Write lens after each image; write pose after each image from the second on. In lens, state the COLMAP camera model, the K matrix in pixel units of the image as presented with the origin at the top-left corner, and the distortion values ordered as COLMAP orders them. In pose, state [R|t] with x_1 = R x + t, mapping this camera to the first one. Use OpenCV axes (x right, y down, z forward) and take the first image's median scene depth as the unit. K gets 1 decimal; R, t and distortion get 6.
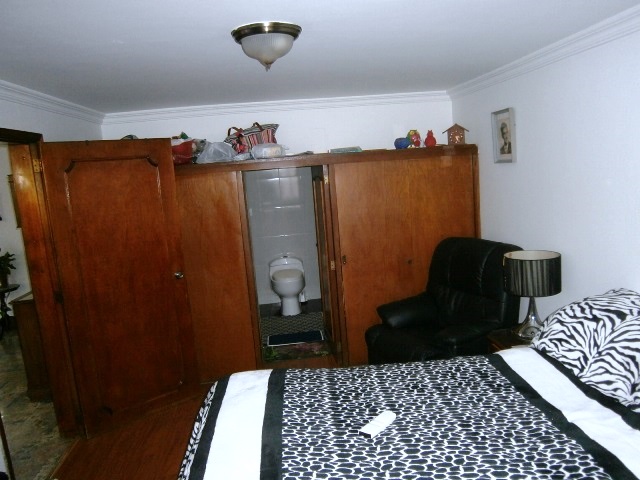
lens RADIAL K [[501.6, 0, 320.0], [0, 501.6, 240.0], [0, 0, 1]] dist [-0.054613, 0.008071]
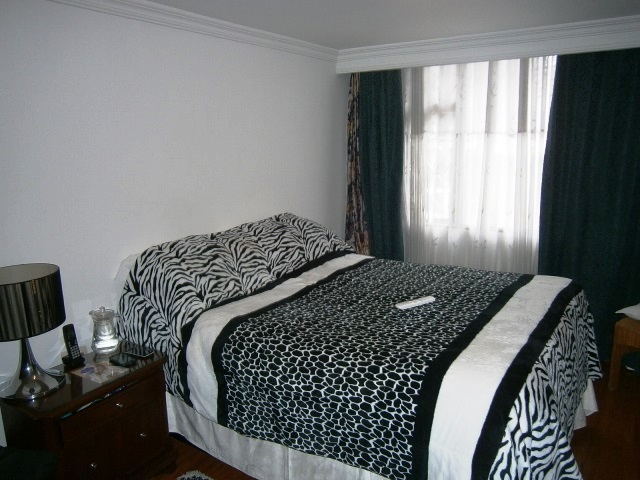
lens RADIAL K [[501.6, 0, 320.0], [0, 501.6, 240.0], [0, 0, 1]] dist [-0.054613, 0.008071]
pose [[-0.779661, -0.012253, 0.626081, -0.439451], [0.192311, 0.946807, 0.258017, -0.154375], [-0.595940, 0.321568, -0.735833, 1.748744]]
